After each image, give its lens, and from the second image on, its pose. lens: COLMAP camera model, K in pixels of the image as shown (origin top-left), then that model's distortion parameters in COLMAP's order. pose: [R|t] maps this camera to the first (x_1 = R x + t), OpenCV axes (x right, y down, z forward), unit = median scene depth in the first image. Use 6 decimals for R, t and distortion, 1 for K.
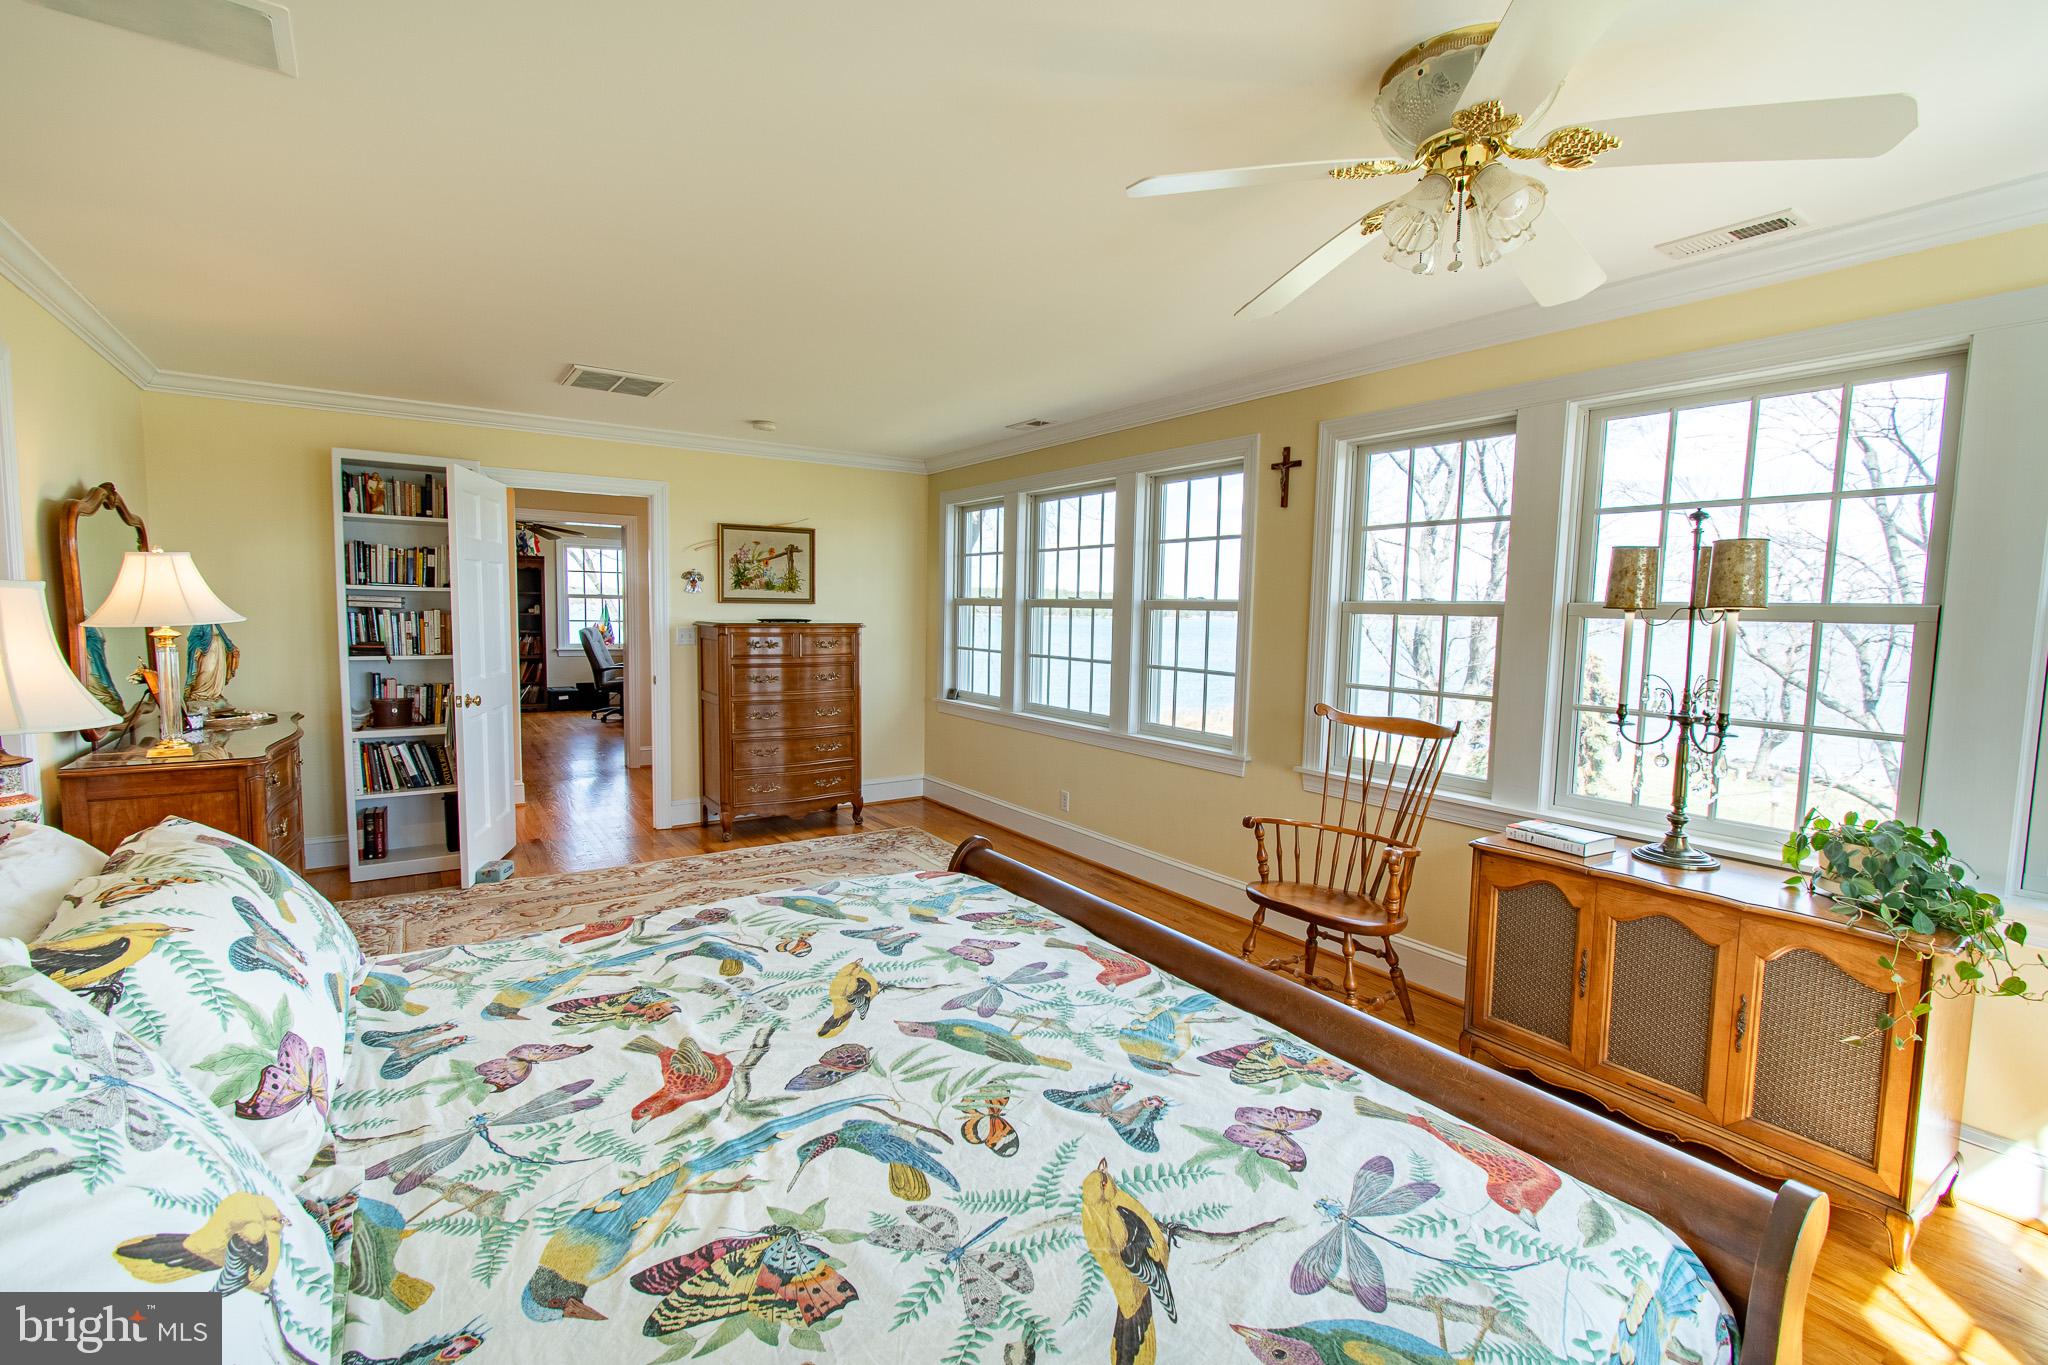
lens RADIAL K [[897.8, 0, 1024.0], [0, 897.8, 685.5], [0, 0, 1]] dist [-0.001121, -0.000288]
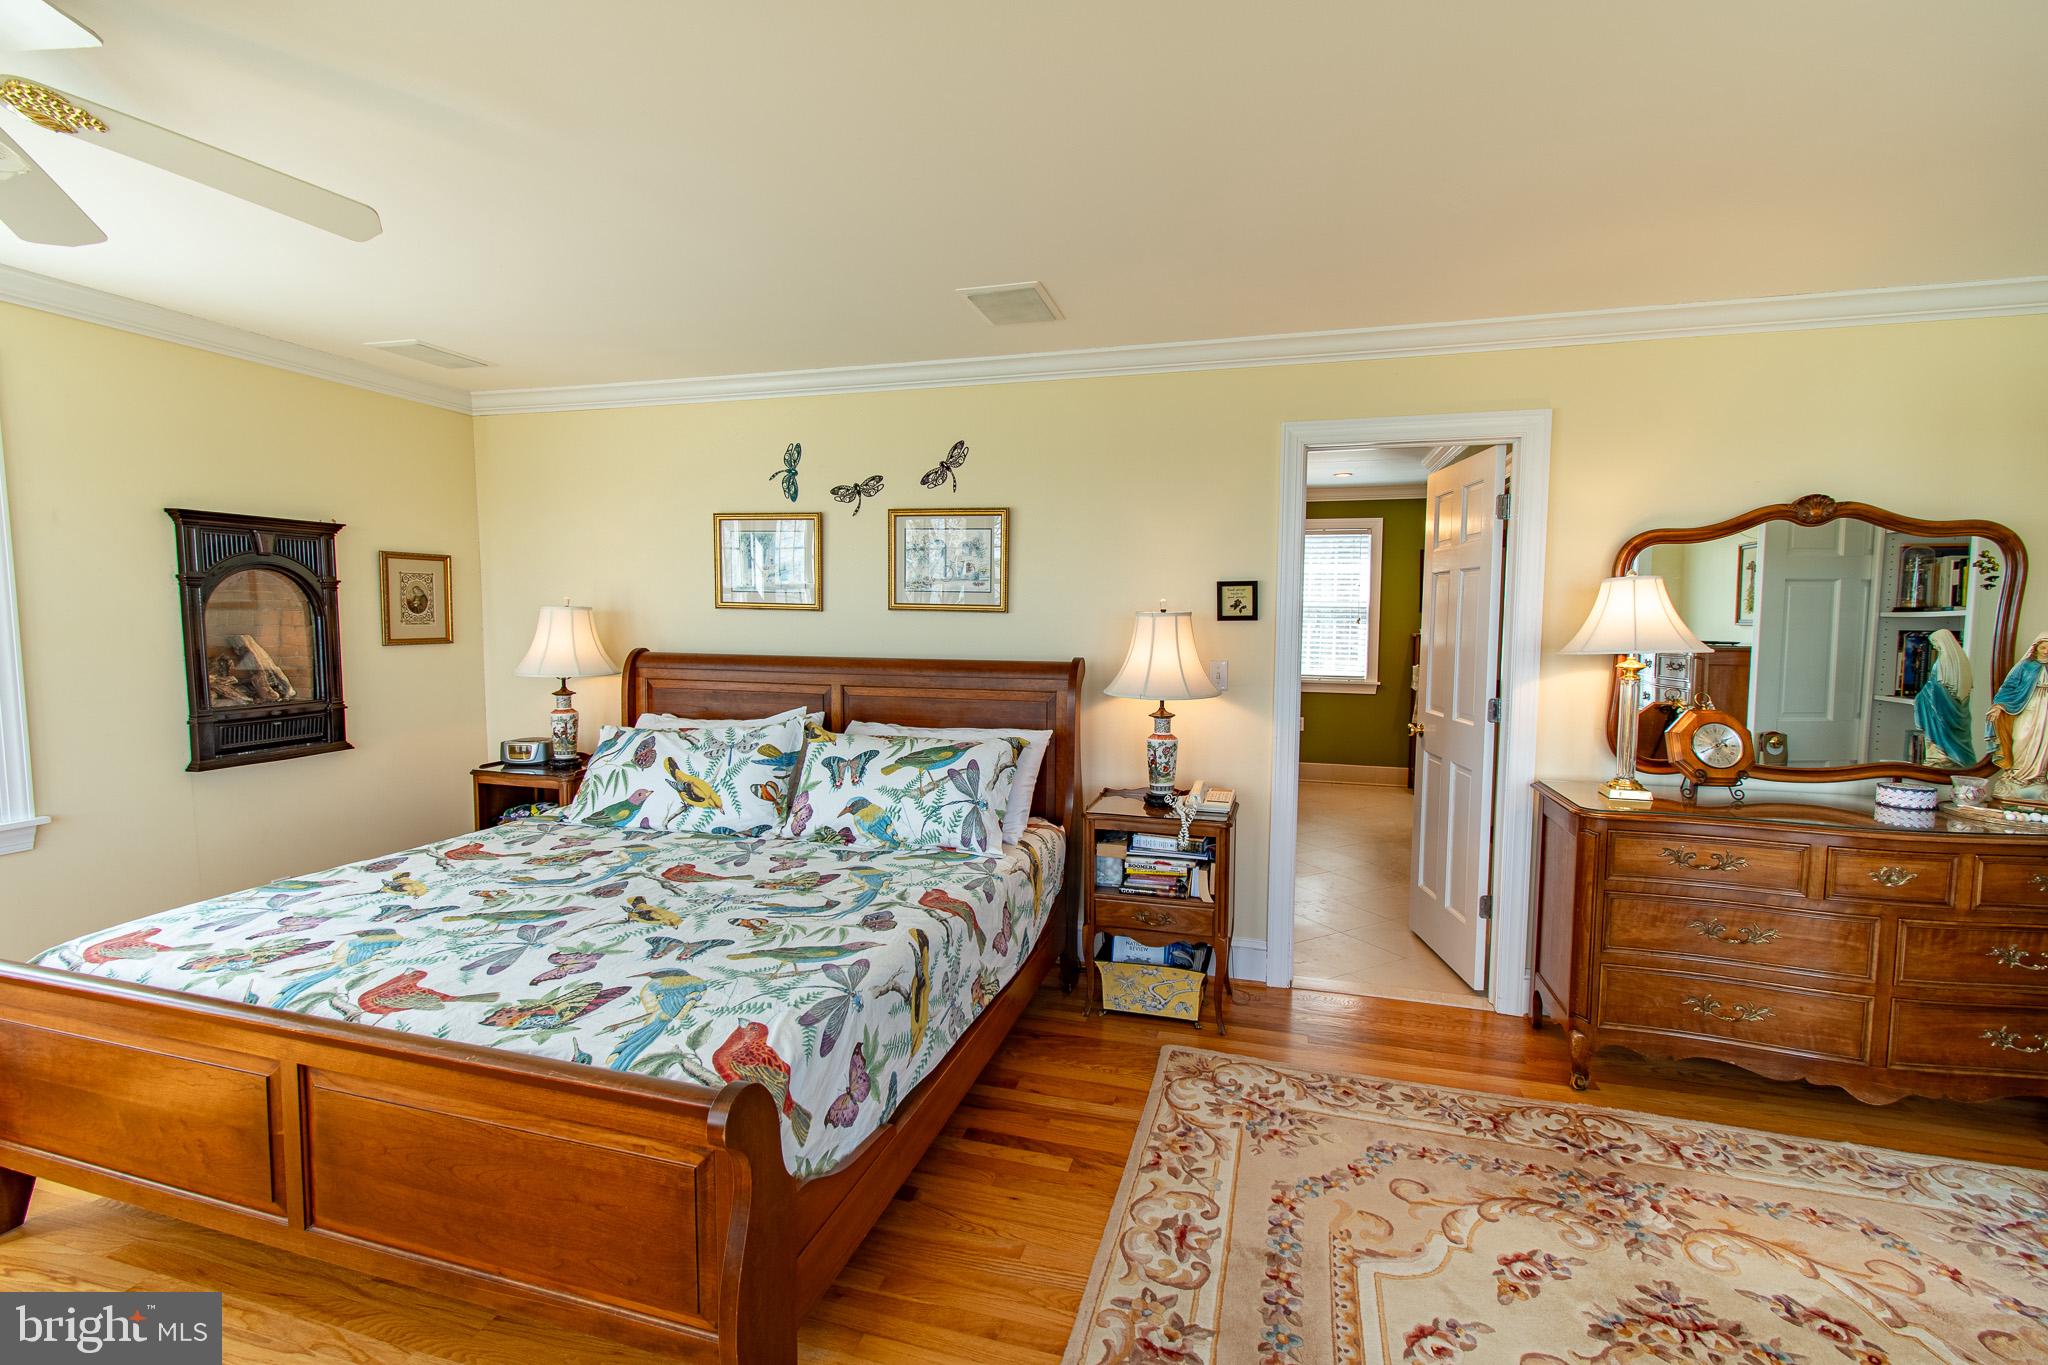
lens RADIAL K [[897.8, 0, 1023.9], [0, 897.8, 685.3], [0, 0, 1]] dist [-0.001121, -0.000288]
pose [[-0.774816, 0.022635, -0.631781, 0.215315], [-0.072273, 0.989635, 0.124091, -0.195727], [0.628042, 0.141809, -0.765150, 2.427696]]
